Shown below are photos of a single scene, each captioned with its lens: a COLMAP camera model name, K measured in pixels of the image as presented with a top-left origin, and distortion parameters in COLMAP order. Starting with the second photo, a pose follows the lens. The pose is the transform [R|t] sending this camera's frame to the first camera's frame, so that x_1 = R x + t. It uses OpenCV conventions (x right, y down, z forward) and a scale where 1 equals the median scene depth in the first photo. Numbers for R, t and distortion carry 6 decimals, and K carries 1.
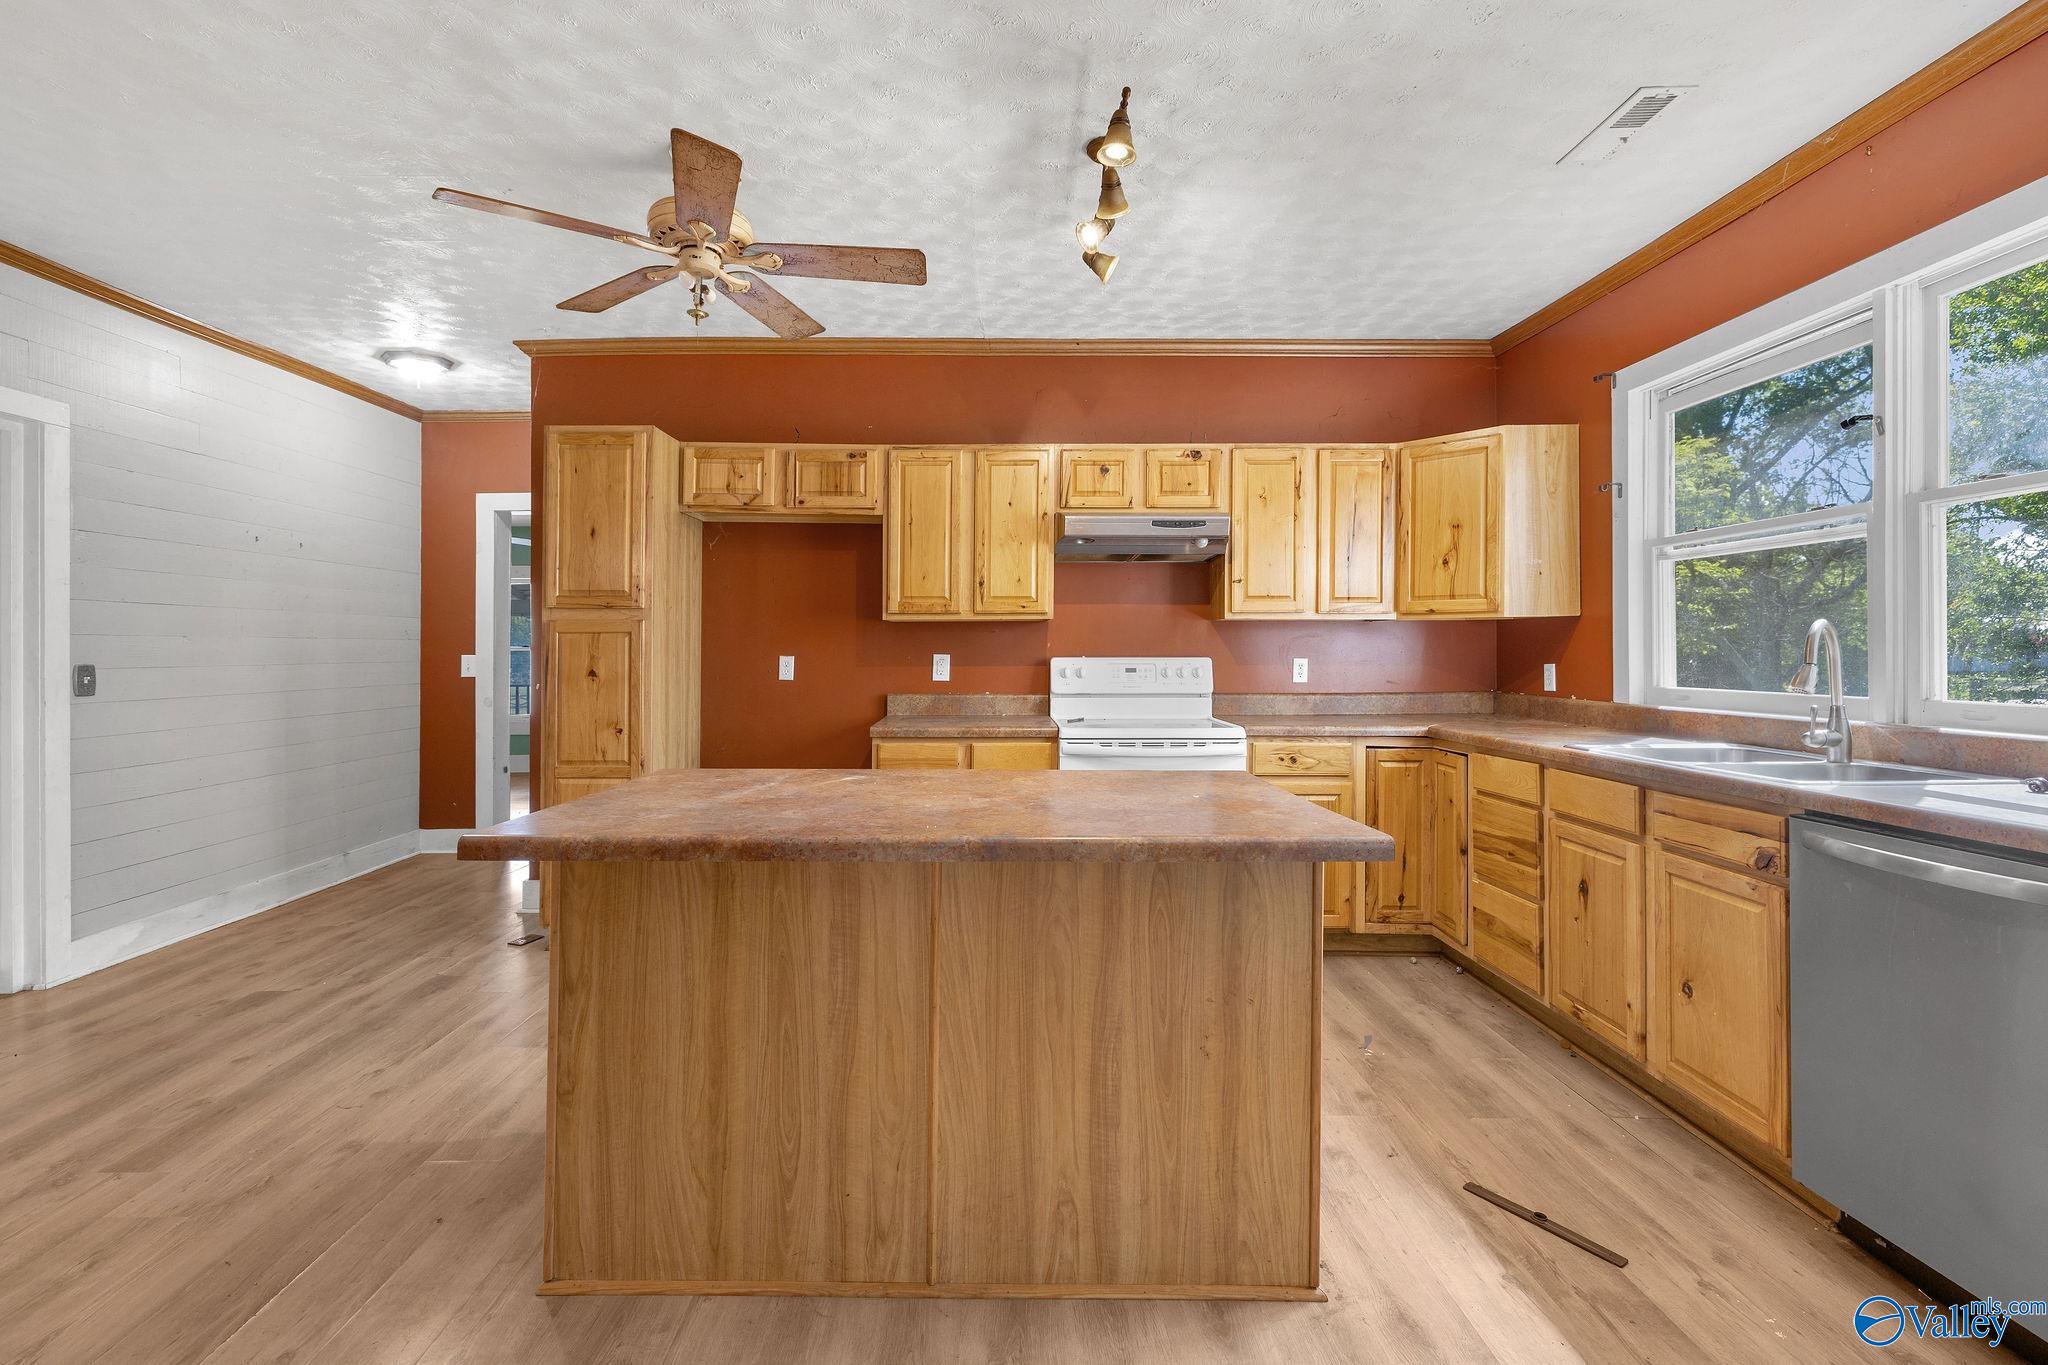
lens RADIAL K [[907.7, 0, 977.4], [0, 907.7, 656.5], [0, 0, 1]] dist [0.001005, -0.000360]
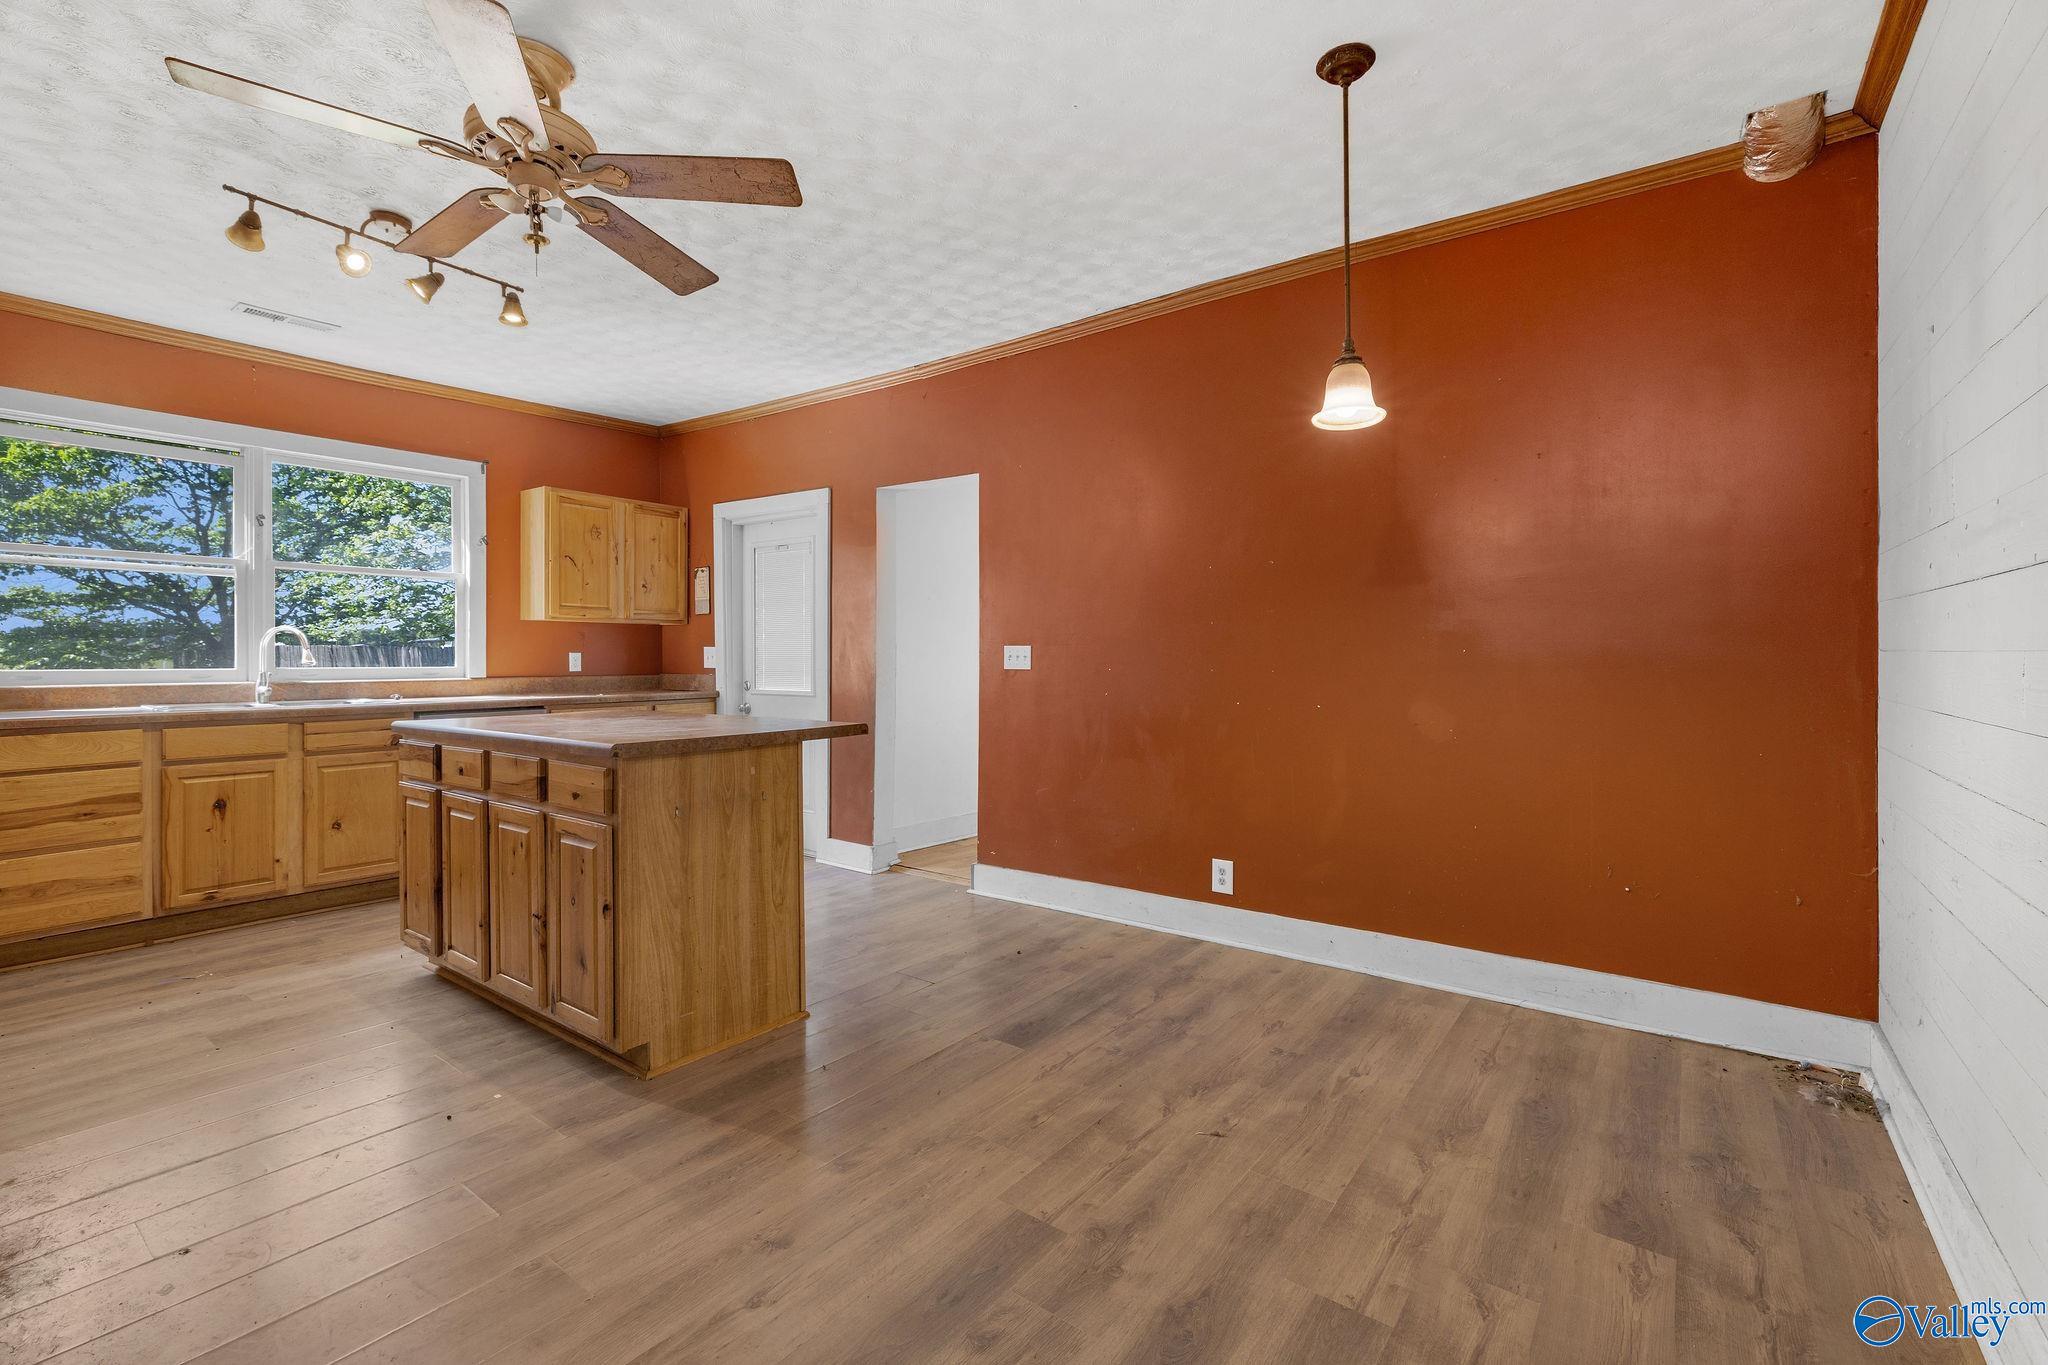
lens RADIAL K [[907.7, 0, 1017.9], [0, 907.7, 668.7], [0, 0, 1]] dist [0.001005, -0.000360]
pose [[-0.811444, -0.003706, 0.584419, -0.875015], [0.003965, 0.999922, 0.011846, 0.020475], [-0.584417, 0.011929, -0.811366, 1.049081]]
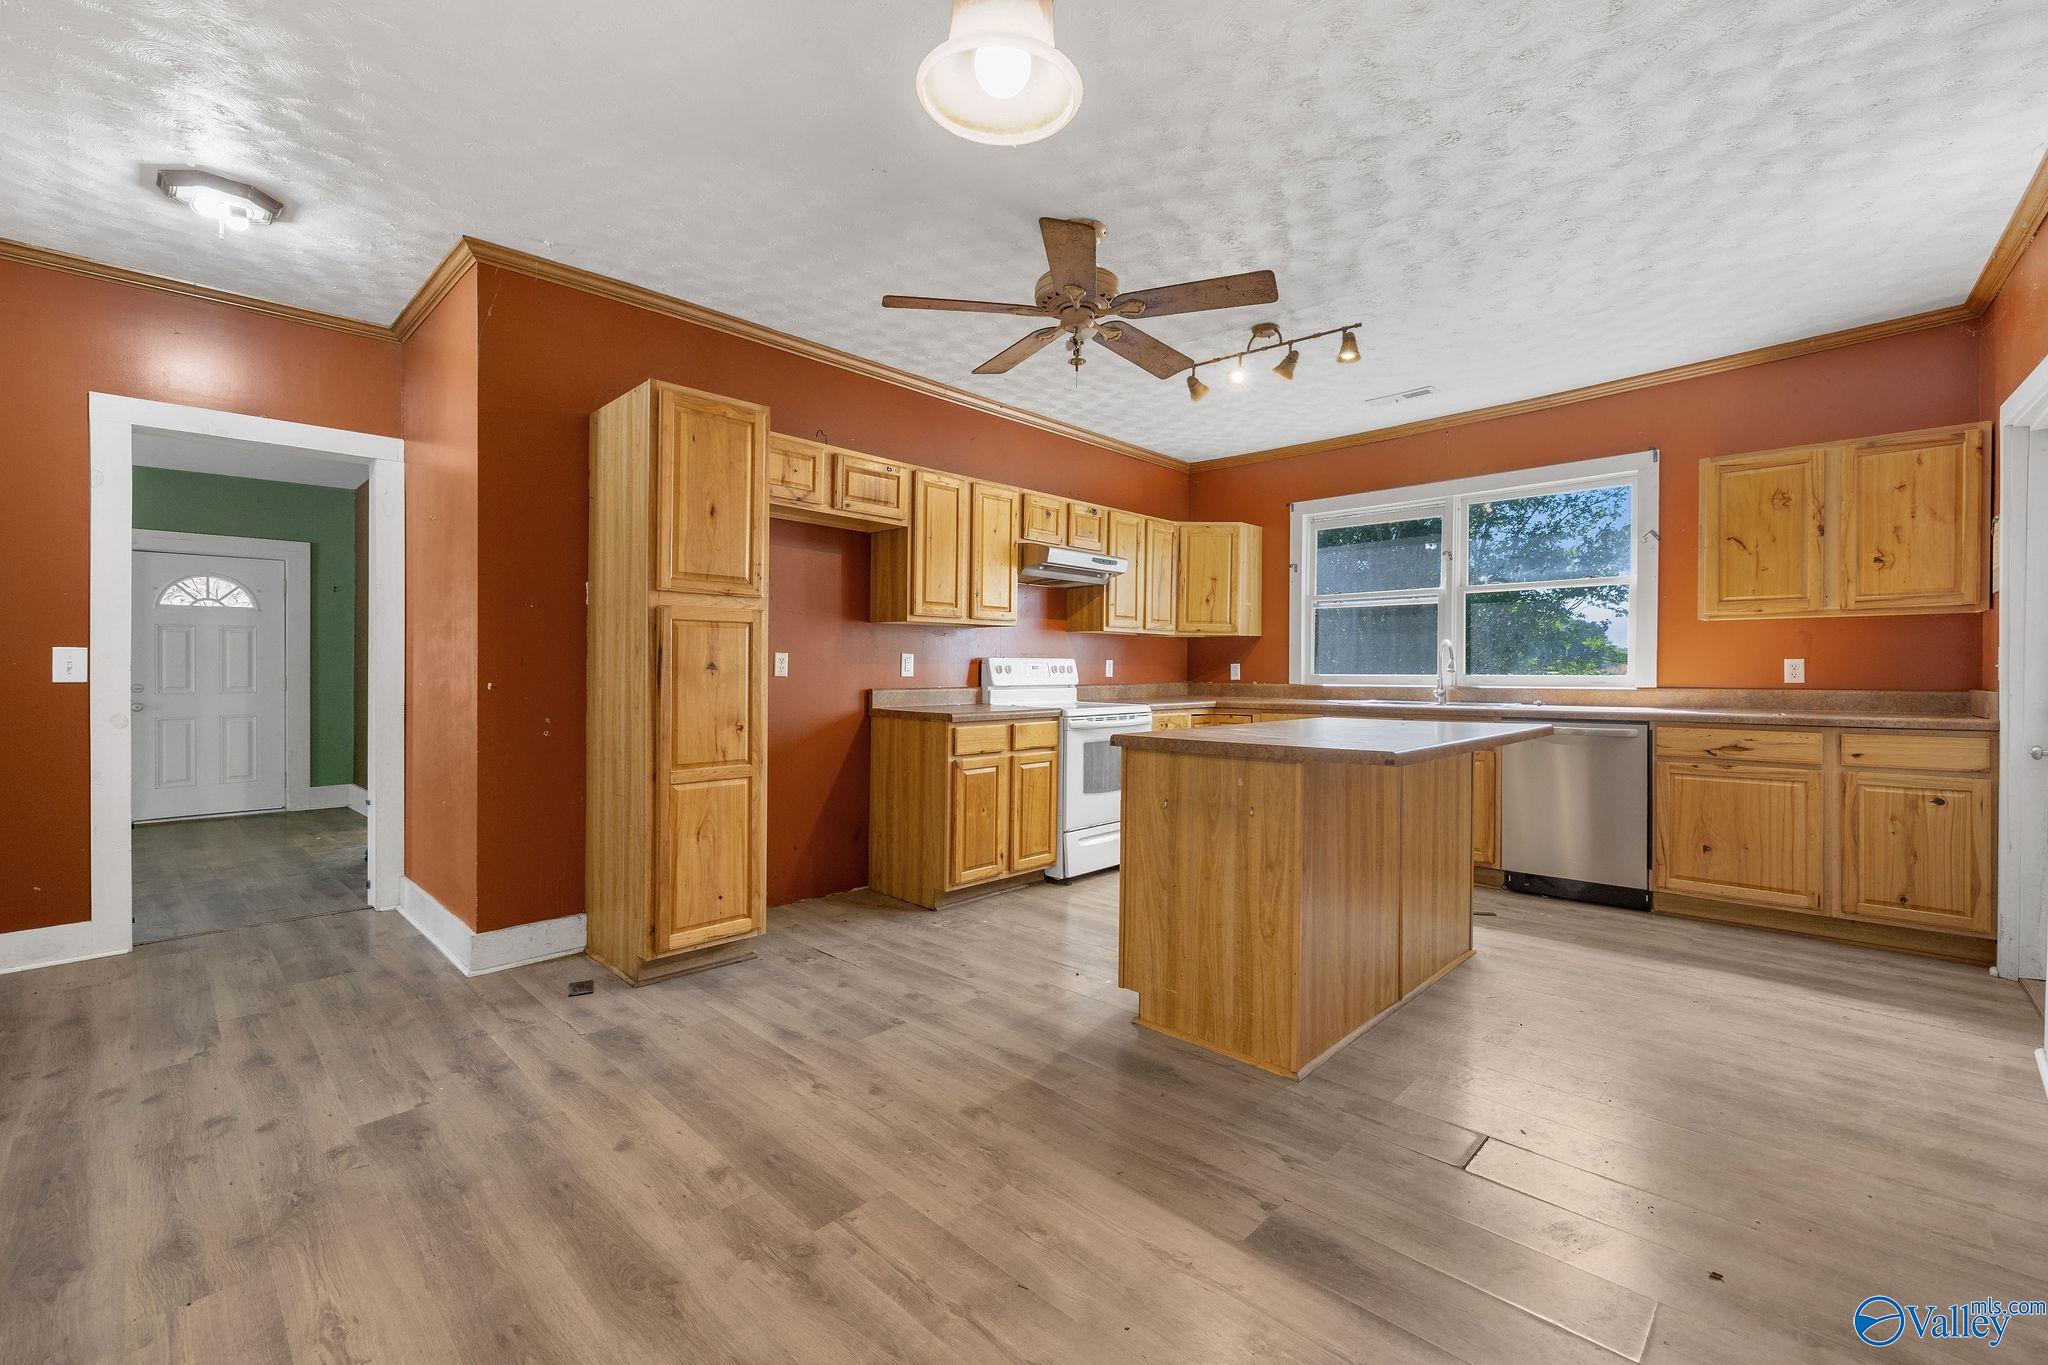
lens RADIAL K [[860.3, 0, 1012.7], [0, 860.3, 687.1], [0, 0, 1]] dist [-0.000217, -0.000017]
pose [[0.690048, -0.011844, 0.723667, -0.873447], [0.000770, 0.999878, 0.015630, 0.027439], [-0.723763, -0.010228, 0.689972, 0.192627]]
